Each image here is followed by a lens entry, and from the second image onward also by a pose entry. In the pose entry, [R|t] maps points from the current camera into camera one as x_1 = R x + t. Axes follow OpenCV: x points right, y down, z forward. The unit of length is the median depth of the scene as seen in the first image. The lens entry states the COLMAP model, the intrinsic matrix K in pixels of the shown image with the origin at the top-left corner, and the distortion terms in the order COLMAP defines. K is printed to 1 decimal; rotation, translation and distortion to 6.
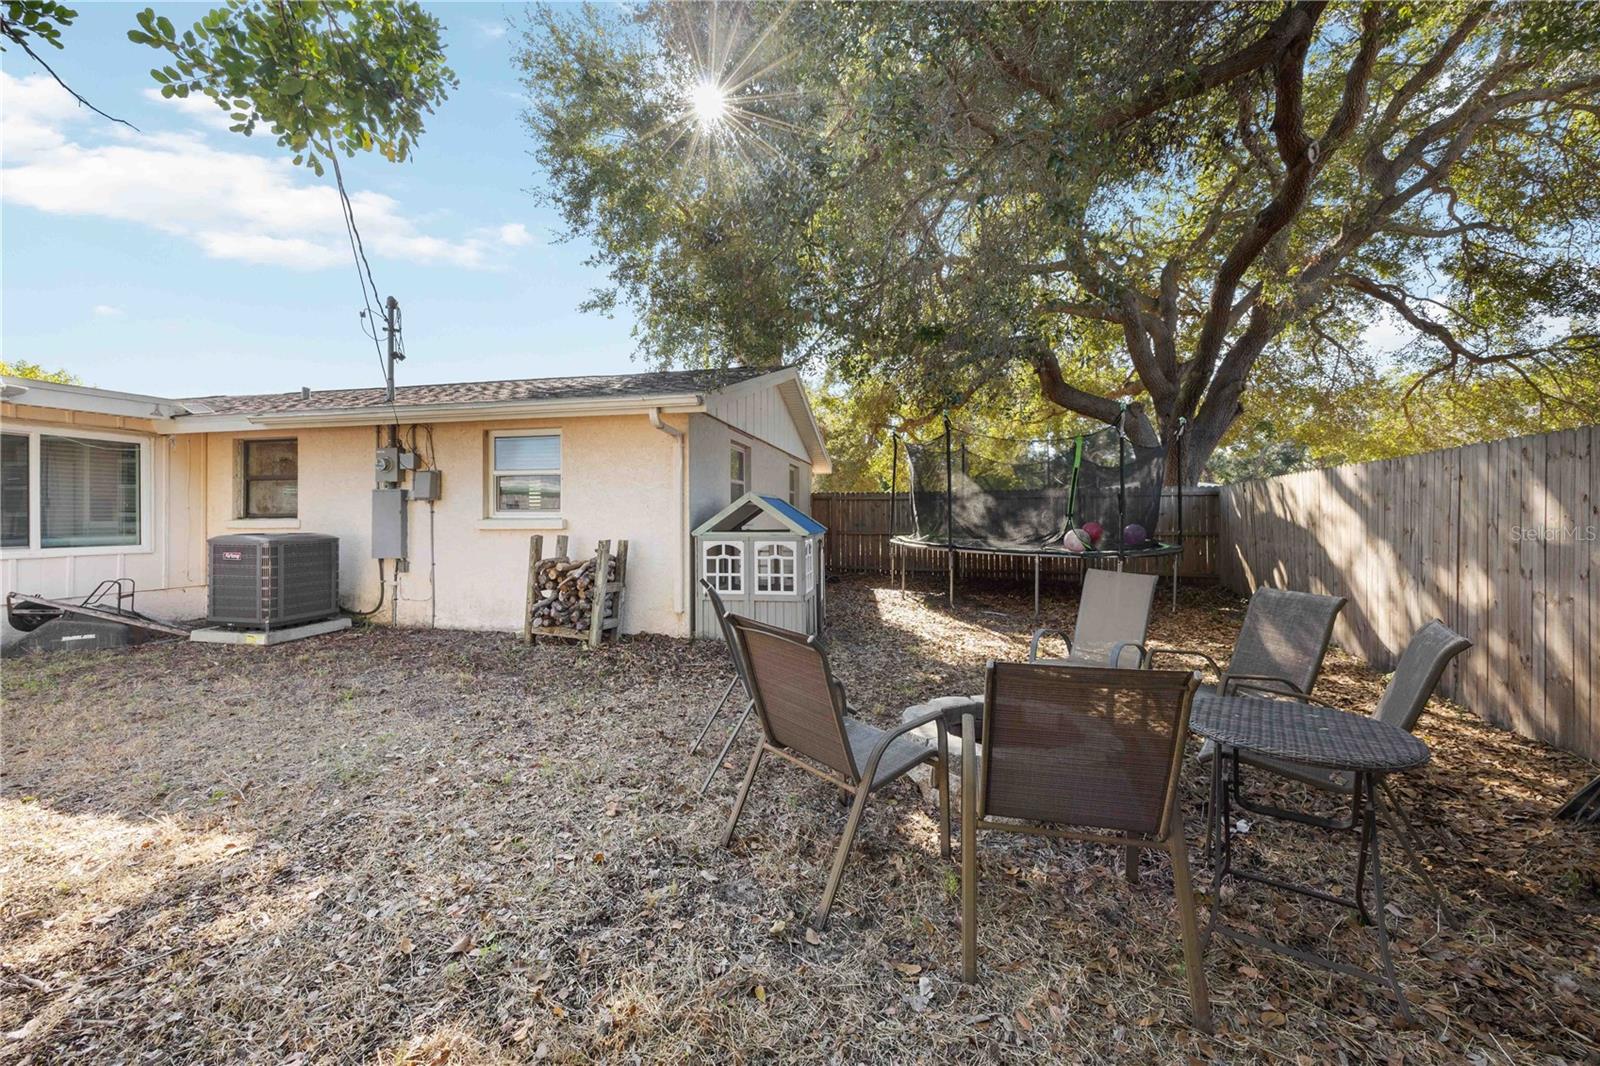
lens RADIAL K [[636.5, 0, 804.1], [0, 636.5, 533.9], [0, 0, 1]] dist [-0.000995, 0.000053]
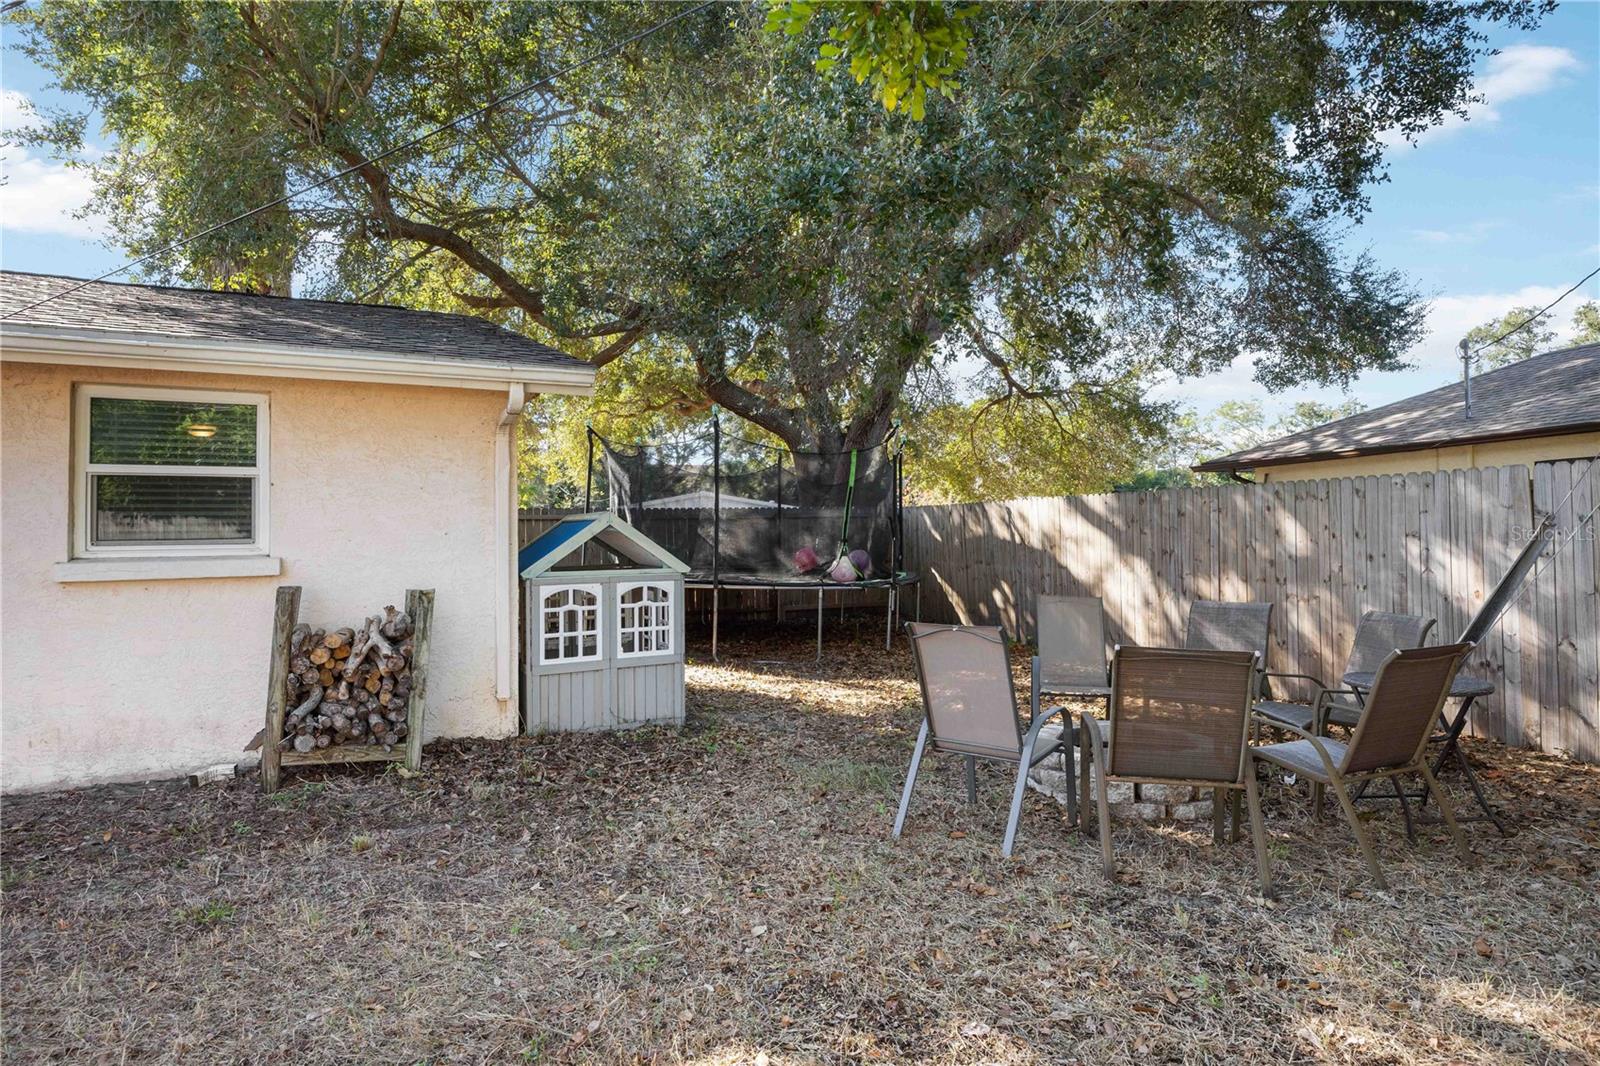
lens RADIAL K [[925.4, 0, 800.0], [0, 925.4, 533.0], [0, 0, 1]] dist [-0.001479, -0.000189]
pose [[0.773789, -0.009695, 0.633369, -0.554877], [0.037398, 0.998838, -0.030400, -0.004673], [-0.632338, 0.047210, 0.773253, 0.079029]]
